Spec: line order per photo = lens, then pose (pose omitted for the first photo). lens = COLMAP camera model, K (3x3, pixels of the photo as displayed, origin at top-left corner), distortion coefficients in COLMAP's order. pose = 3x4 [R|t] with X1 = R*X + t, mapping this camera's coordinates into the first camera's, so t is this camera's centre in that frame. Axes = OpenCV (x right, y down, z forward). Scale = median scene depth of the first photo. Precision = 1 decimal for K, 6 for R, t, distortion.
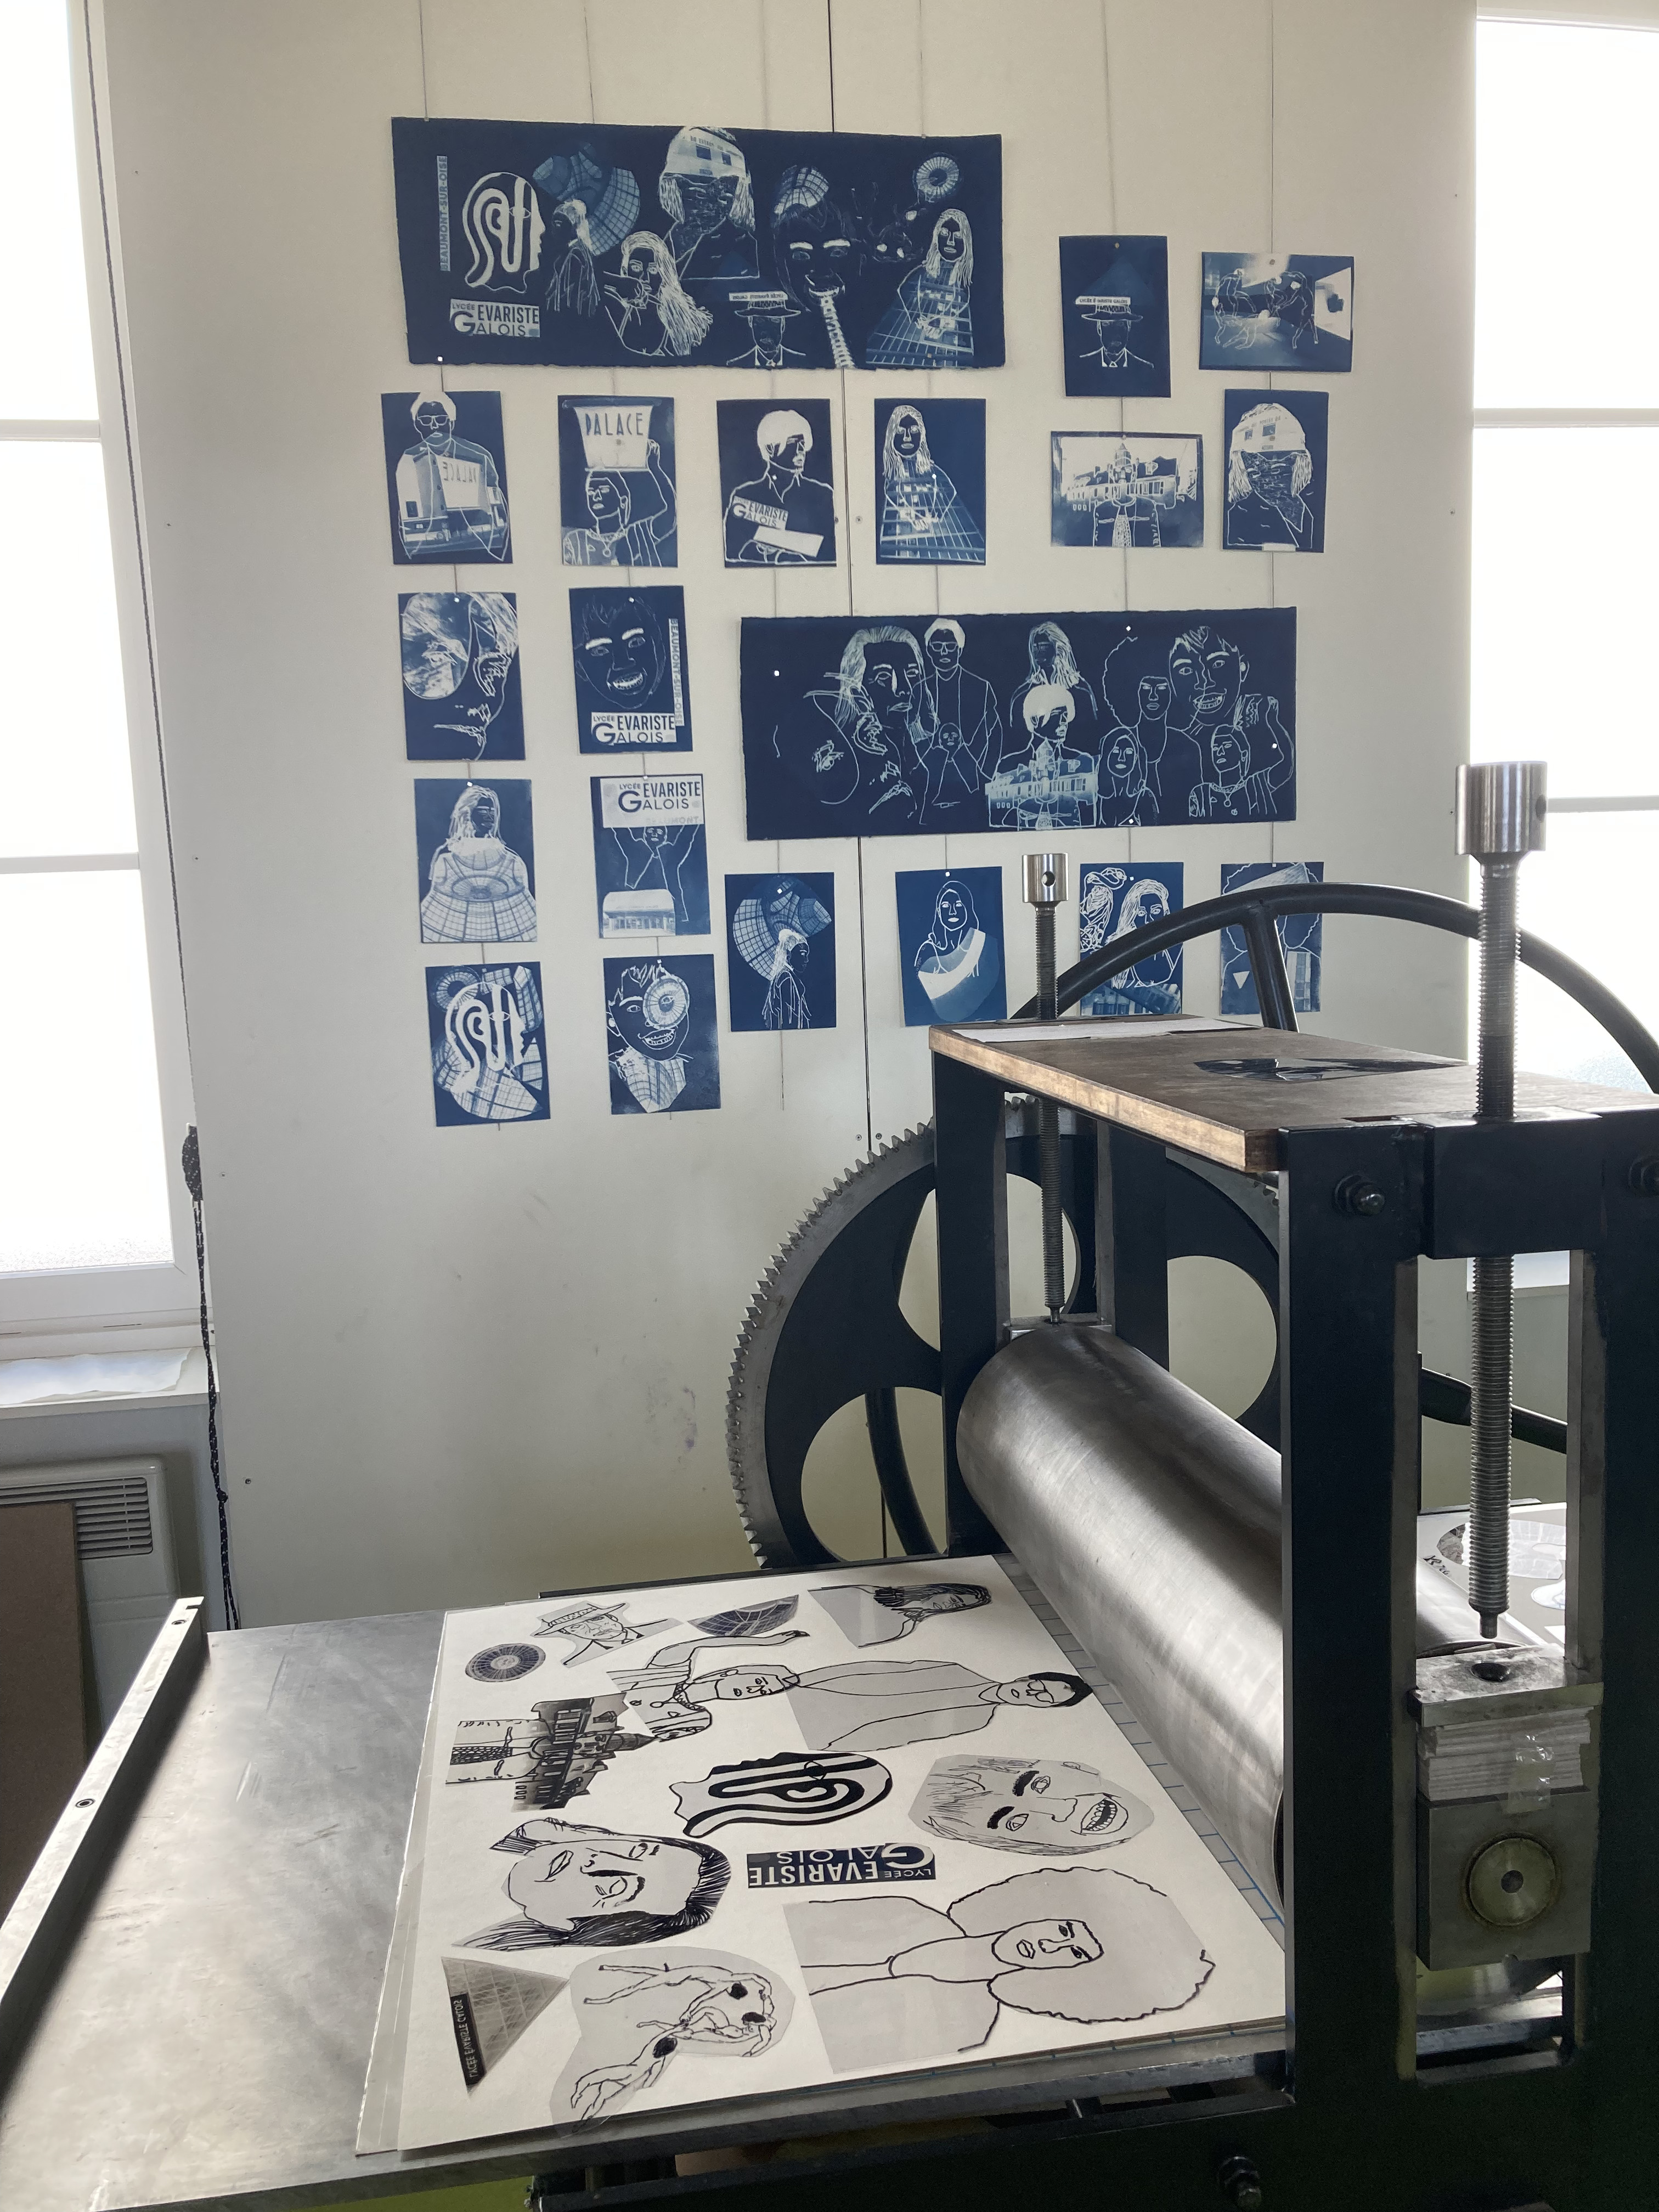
lens RADIAL K [[1829.6, 0, 819.1], [0, 1829.6, 1108.0], [0, 0, 1]] dist [0.070674, -0.059799]
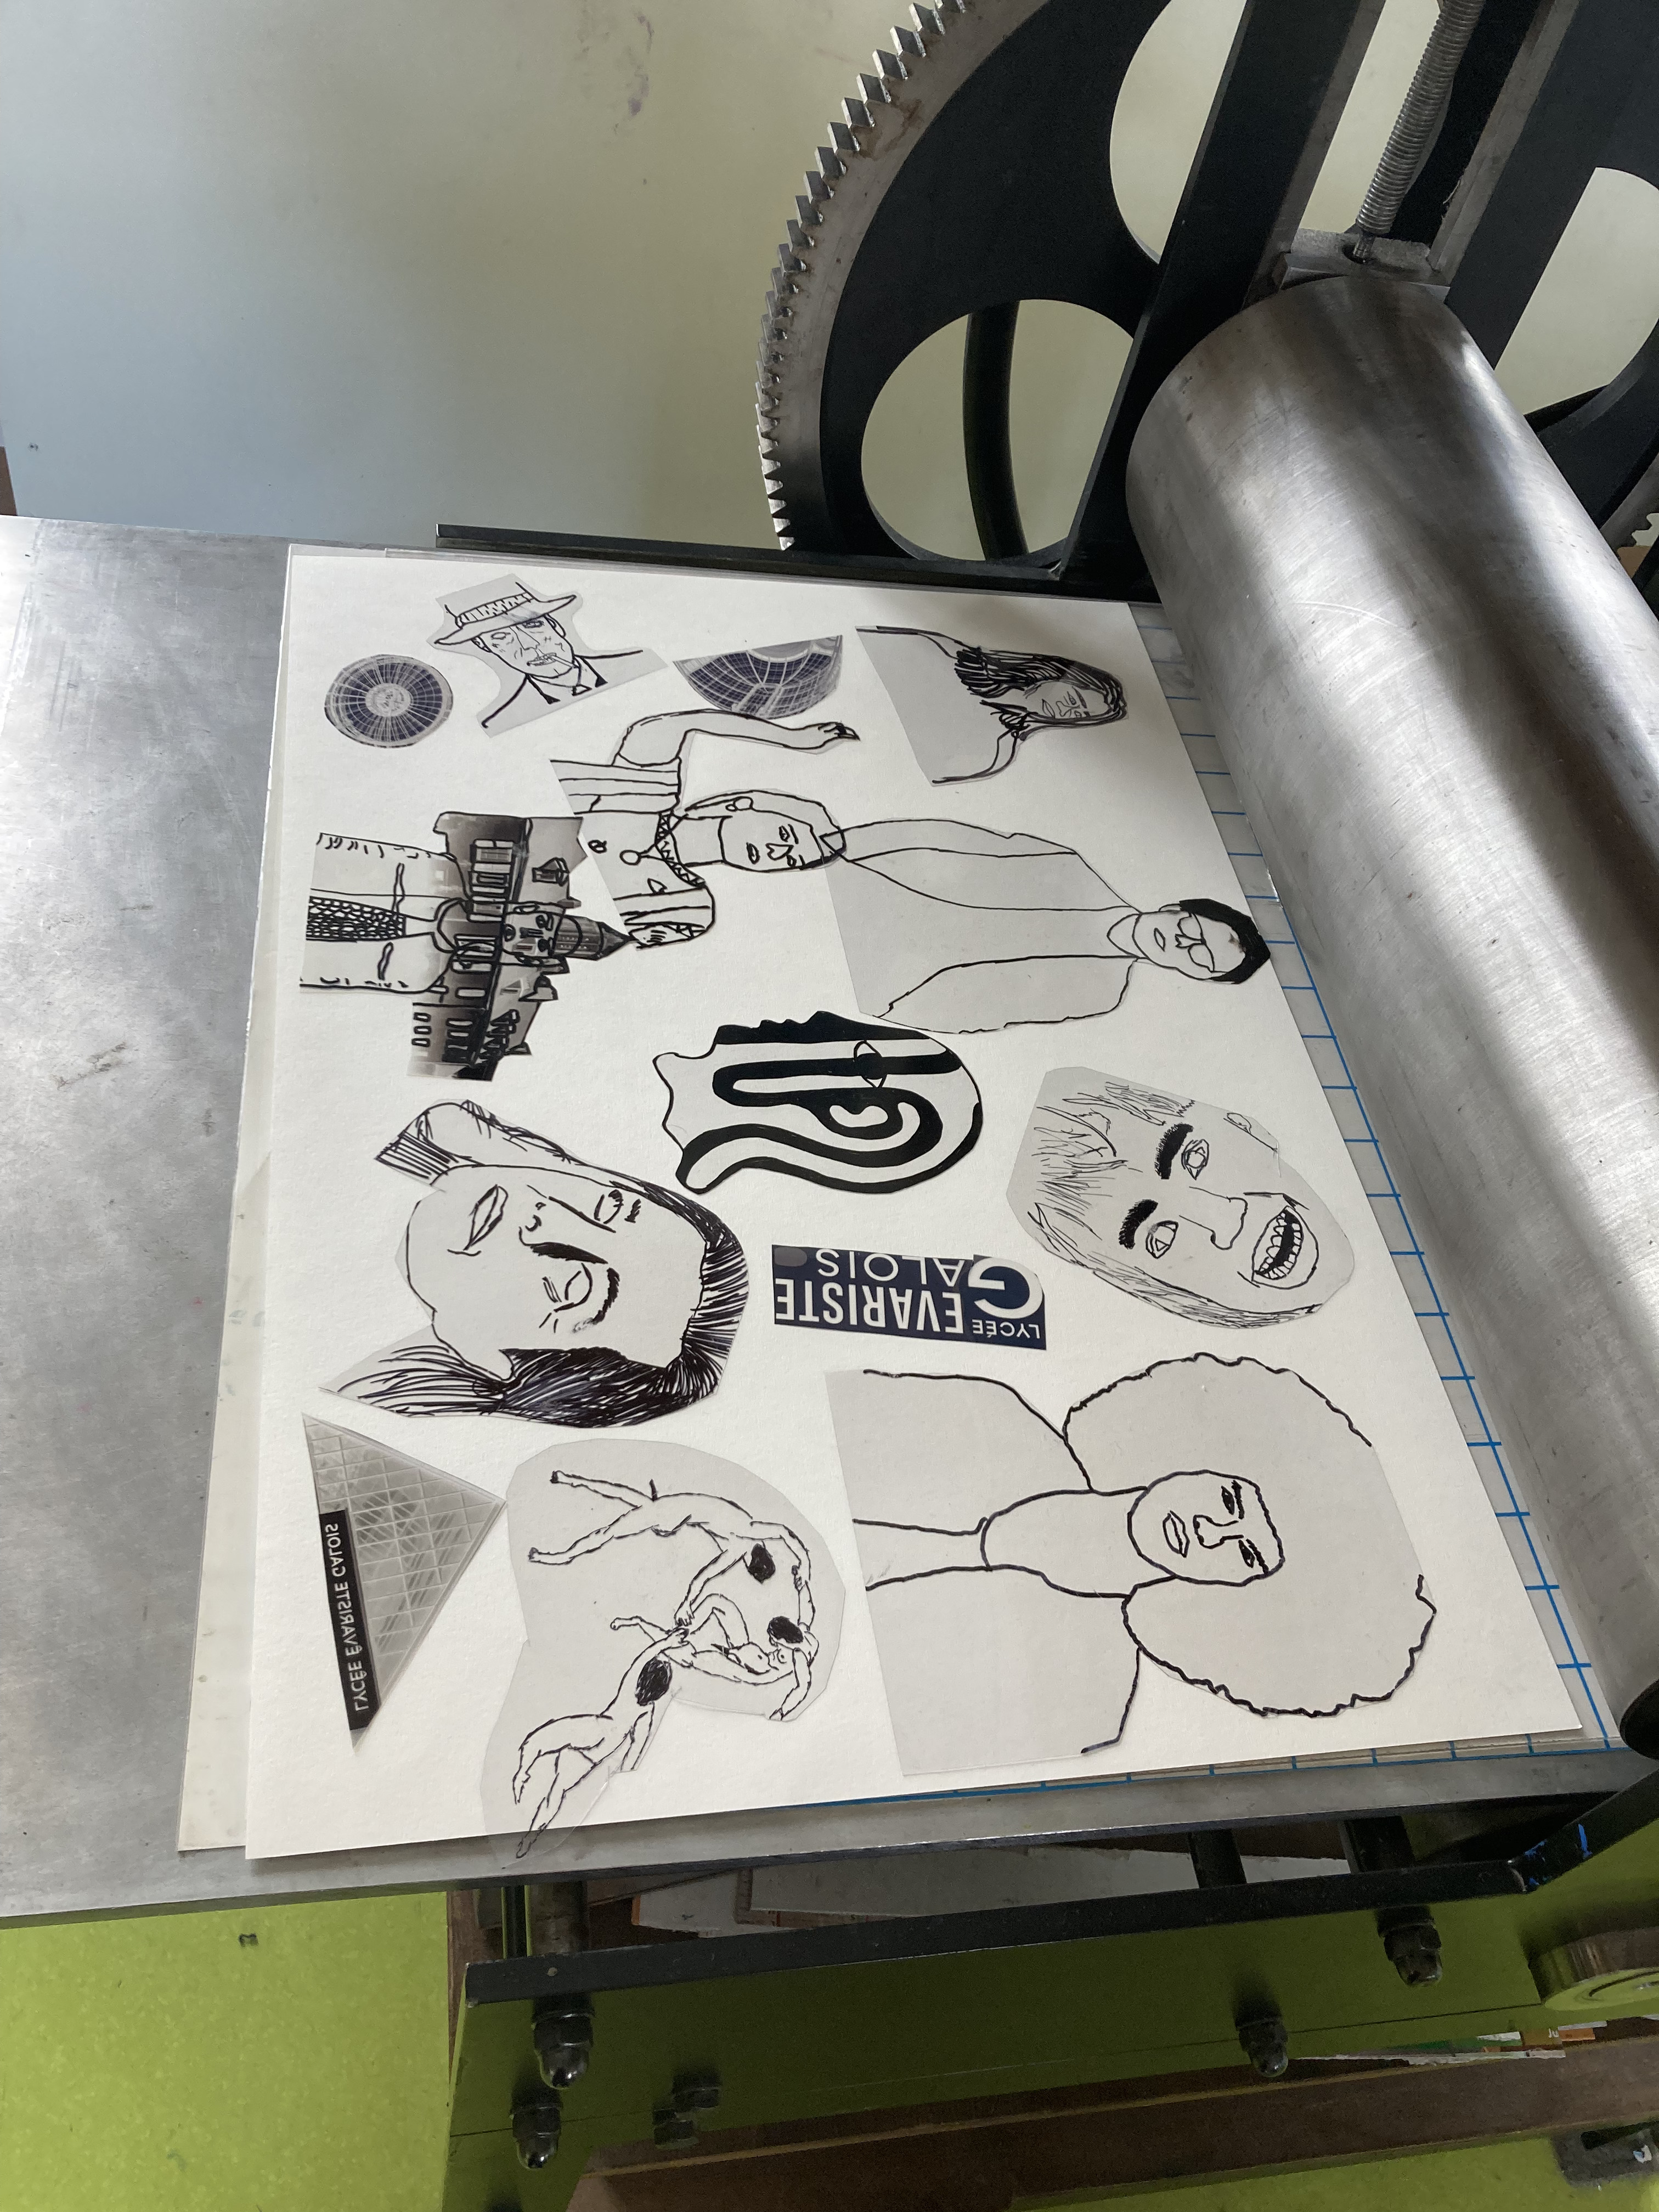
lens RADIAL K [[1829.6, 0, 839.6], [0, 1829.6, 1105.9], [0, 0, 1]] dist [0.070674, -0.059799]
pose [[0.975451, 0.142981, 0.167489, -0.128139], [-0.219339, 0.698707, 0.680954, -0.082846], [-0.019662, -0.700974, 0.712916, 0.544579]]
